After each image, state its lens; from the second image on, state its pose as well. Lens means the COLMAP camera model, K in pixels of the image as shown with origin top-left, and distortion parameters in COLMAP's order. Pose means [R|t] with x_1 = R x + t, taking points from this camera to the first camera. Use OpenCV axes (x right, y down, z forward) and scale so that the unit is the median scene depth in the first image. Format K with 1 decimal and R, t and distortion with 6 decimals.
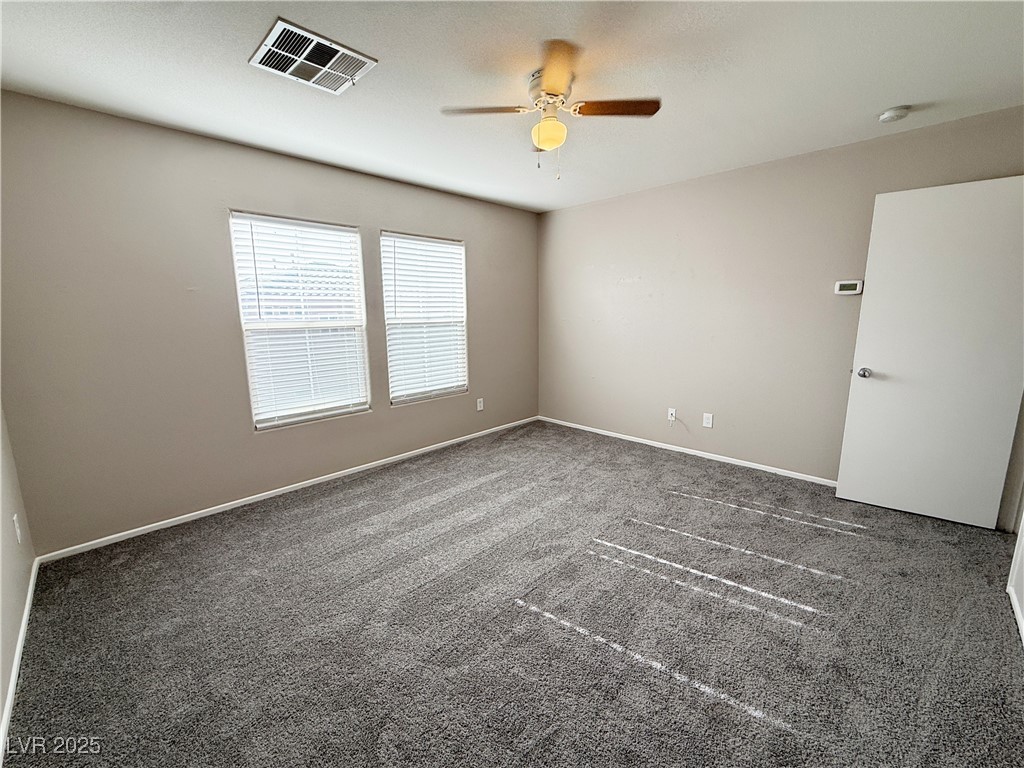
lens RADIAL K [[421.4, 0, 510.6], [0, 421.4, 386.0], [0, 0, 1]] dist [0.000932, 0.000135]
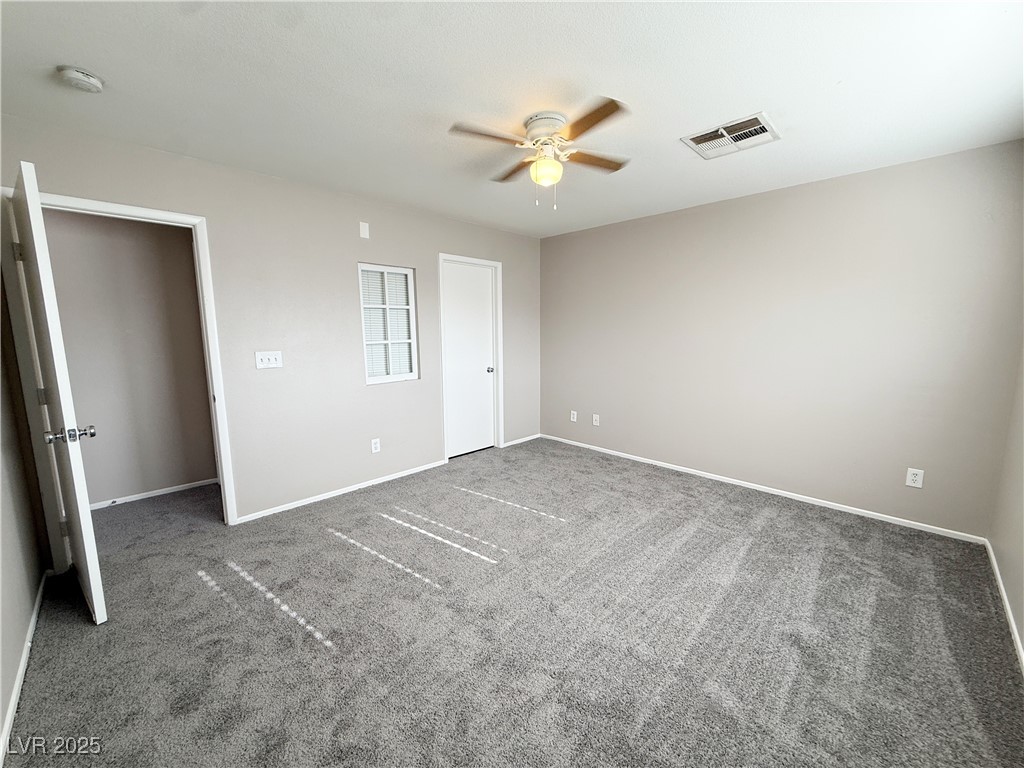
lens RADIAL K [[410.1, 0, 509.5], [0, 410.1, 384.7], [0, 0, 1]] dist [0.008766, 0.000394]
pose [[-0.999831, 0.014942, 0.010749, 0.126530], [0.017540, 0.950480, 0.310292, -0.280128], [-0.005581, 0.310428, -0.950581, 1.496232]]
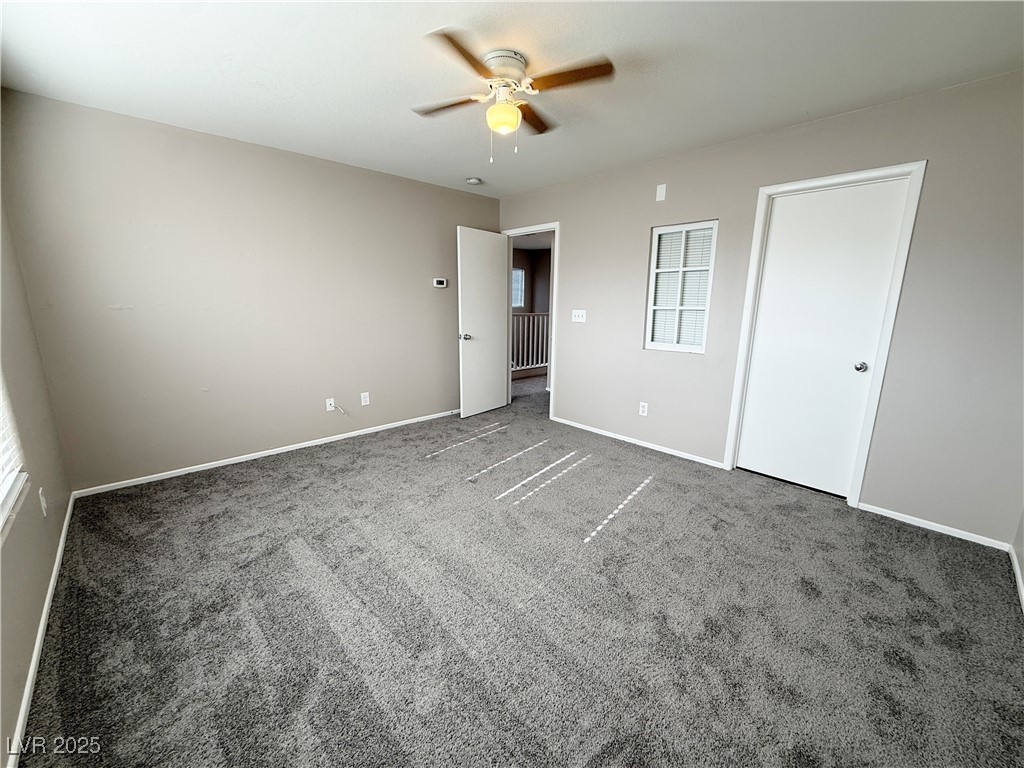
lens RADIAL K [[410.1, 0, 509.5], [0, 410.1, 384.7], [0, 0, 1]] dist [0.008766, 0.000394]
pose [[0.037572, -0.196701, 0.979743, -0.687922], [0.168188, 0.967694, 0.187832, -0.113476], [-0.985039, 0.157724, 0.069441, 0.702117]]
